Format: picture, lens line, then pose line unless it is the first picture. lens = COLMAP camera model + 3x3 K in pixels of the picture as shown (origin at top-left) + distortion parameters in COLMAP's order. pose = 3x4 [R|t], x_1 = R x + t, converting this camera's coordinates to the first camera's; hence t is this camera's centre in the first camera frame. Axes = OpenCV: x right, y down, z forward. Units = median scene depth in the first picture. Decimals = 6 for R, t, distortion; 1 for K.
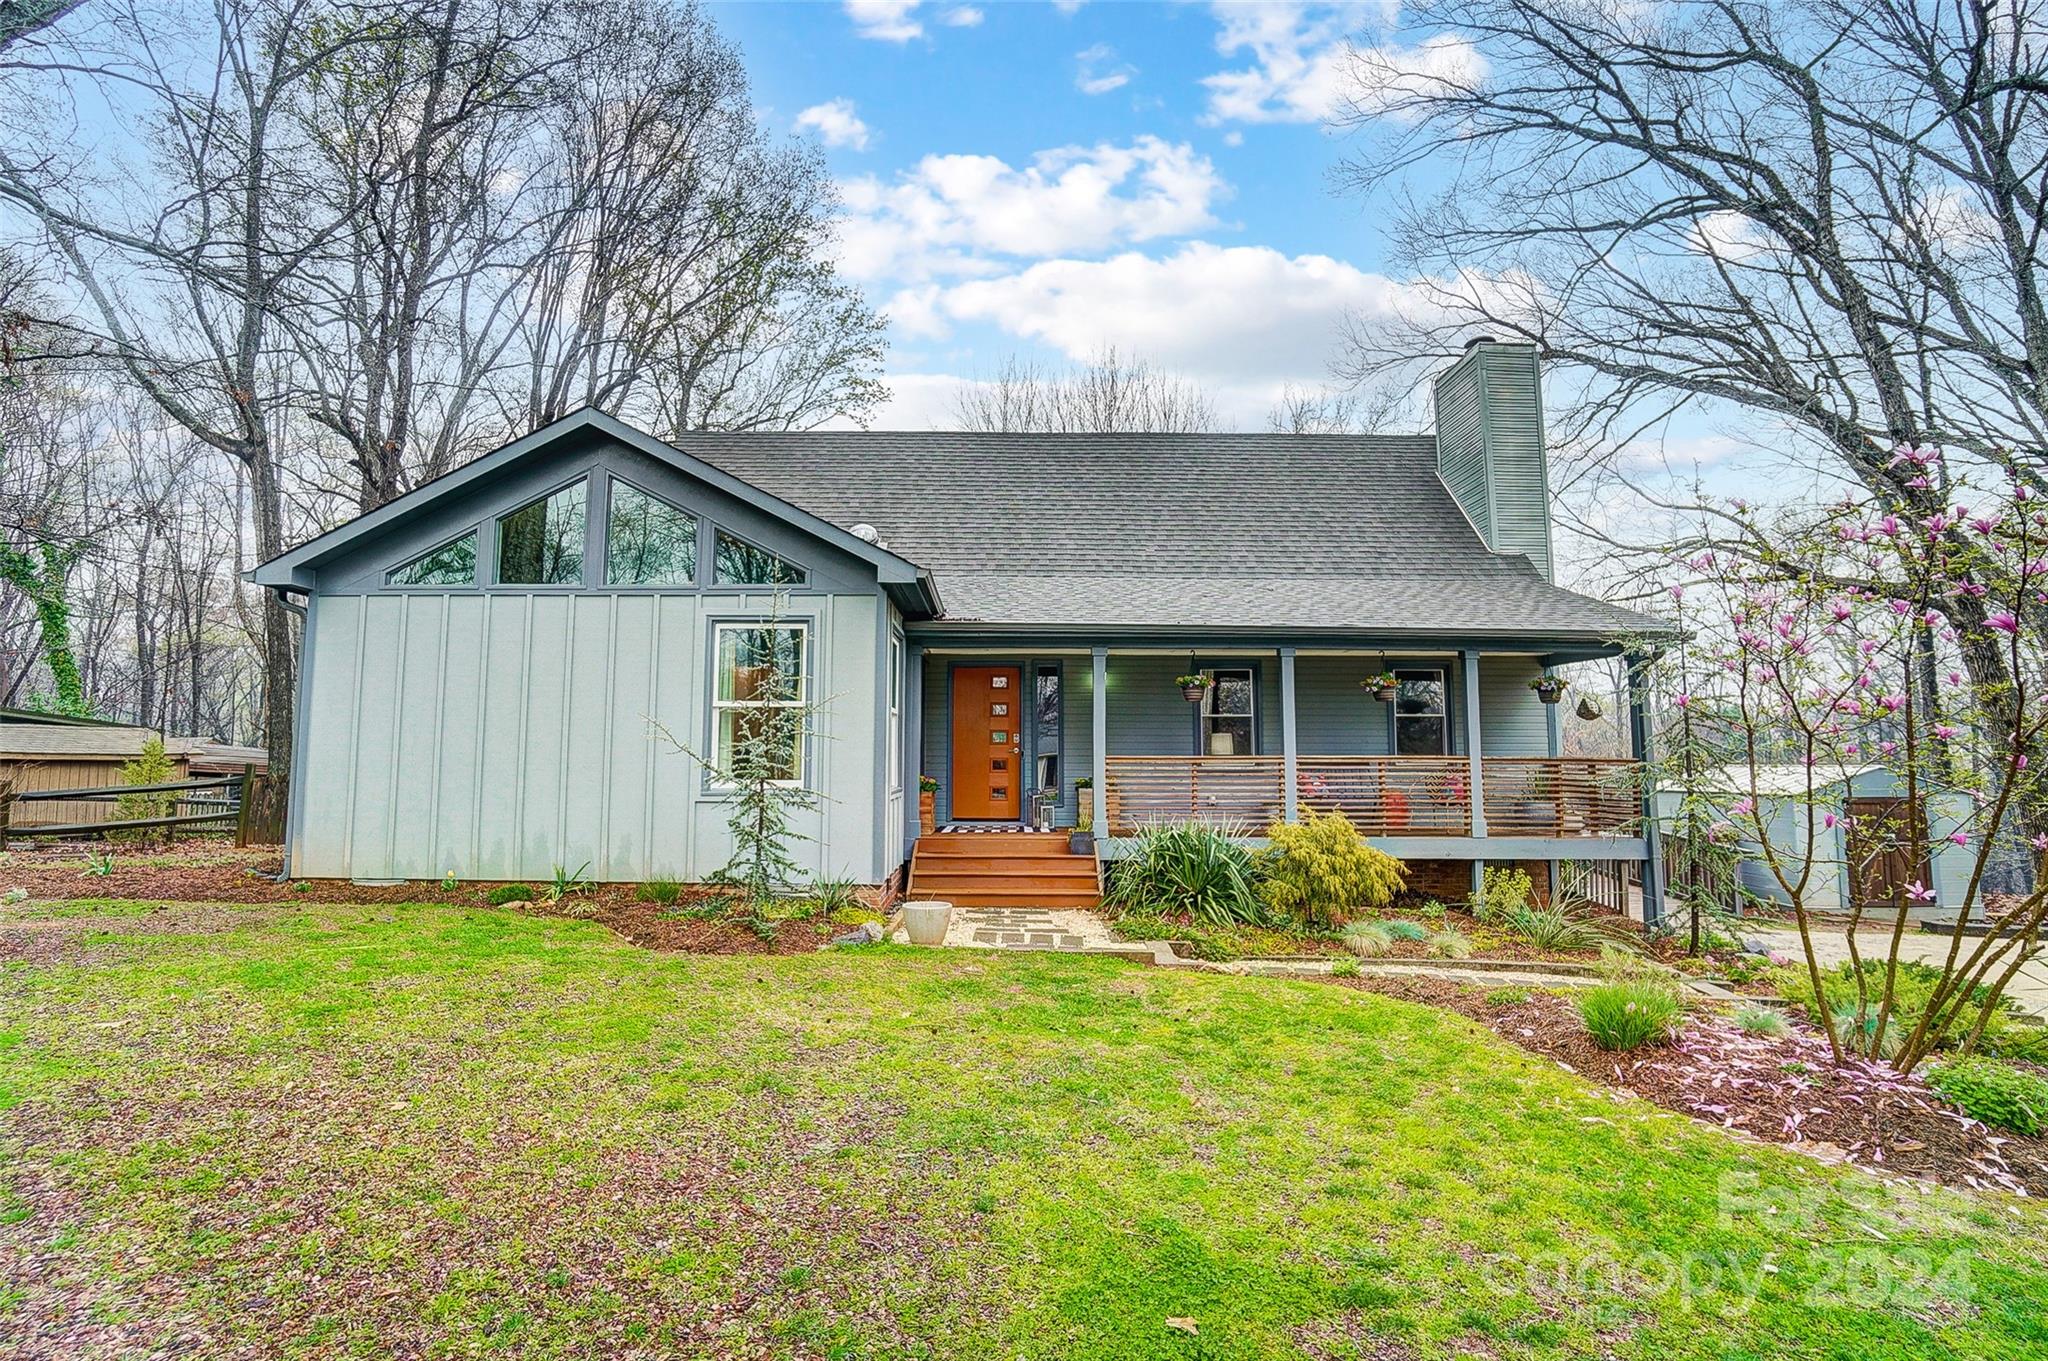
lens RADIAL K [[907.5, 0, 1024.0], [0, 907.5, 680.5], [0, 0, 1]] dist [-0.067008, 0.024070]
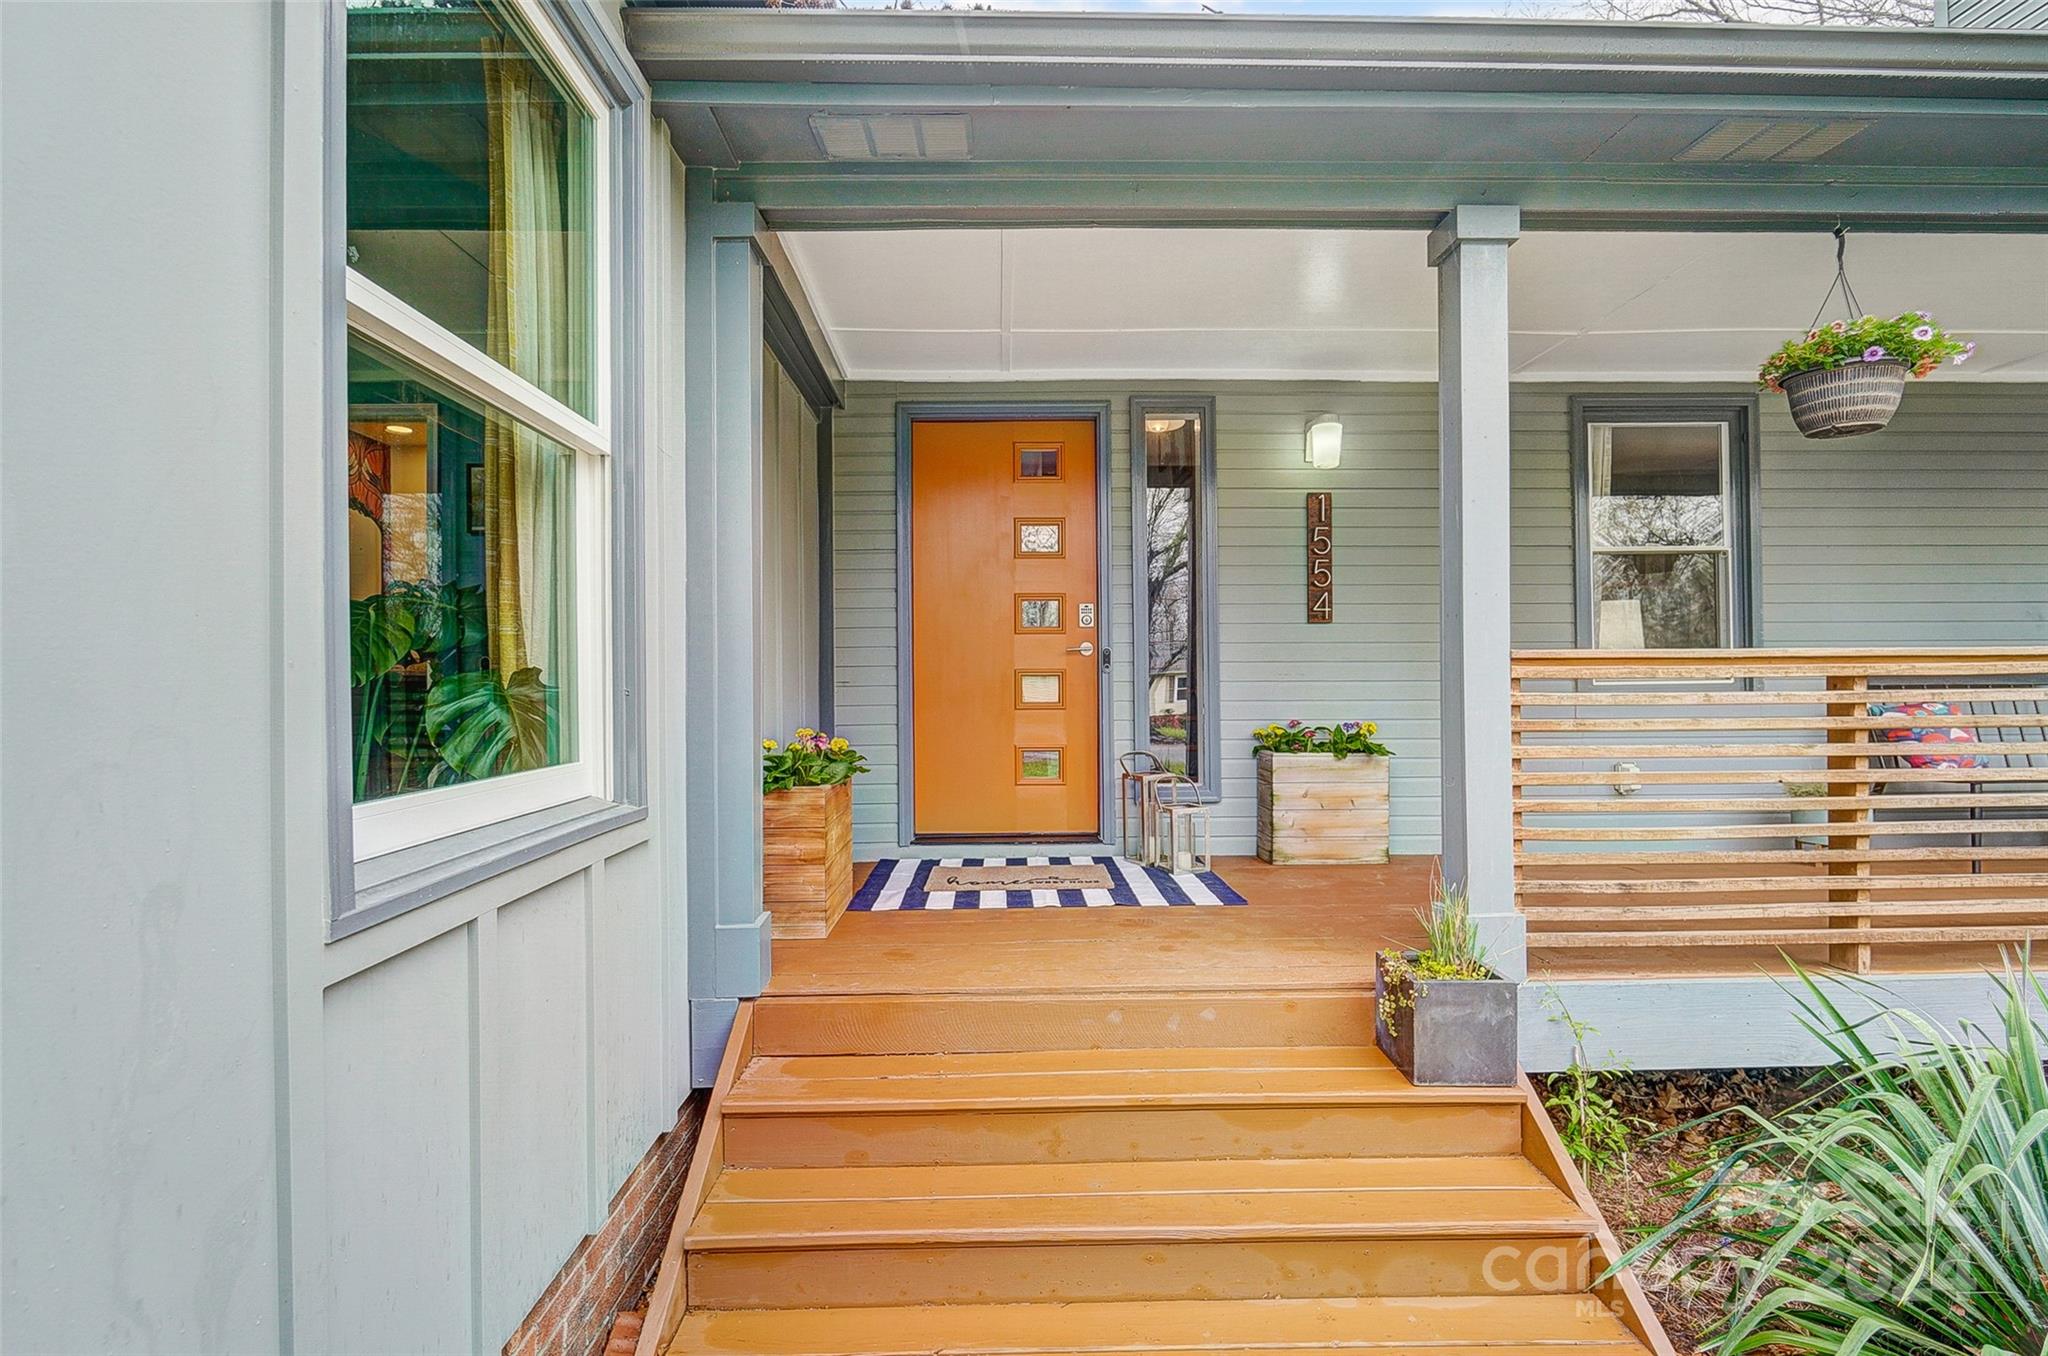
lens RADIAL K [[907.5, 0, 1024.0], [0, 907.5, 678.0], [0, 0, 1]] dist [-0.067008, 0.024070]
pose [[0.999900, -0.010642, 0.009289, -0.039243], [0.009795, 0.996169, 0.086893, 0.059931], [-0.010178, -0.086793, 0.996174, 0.661416]]
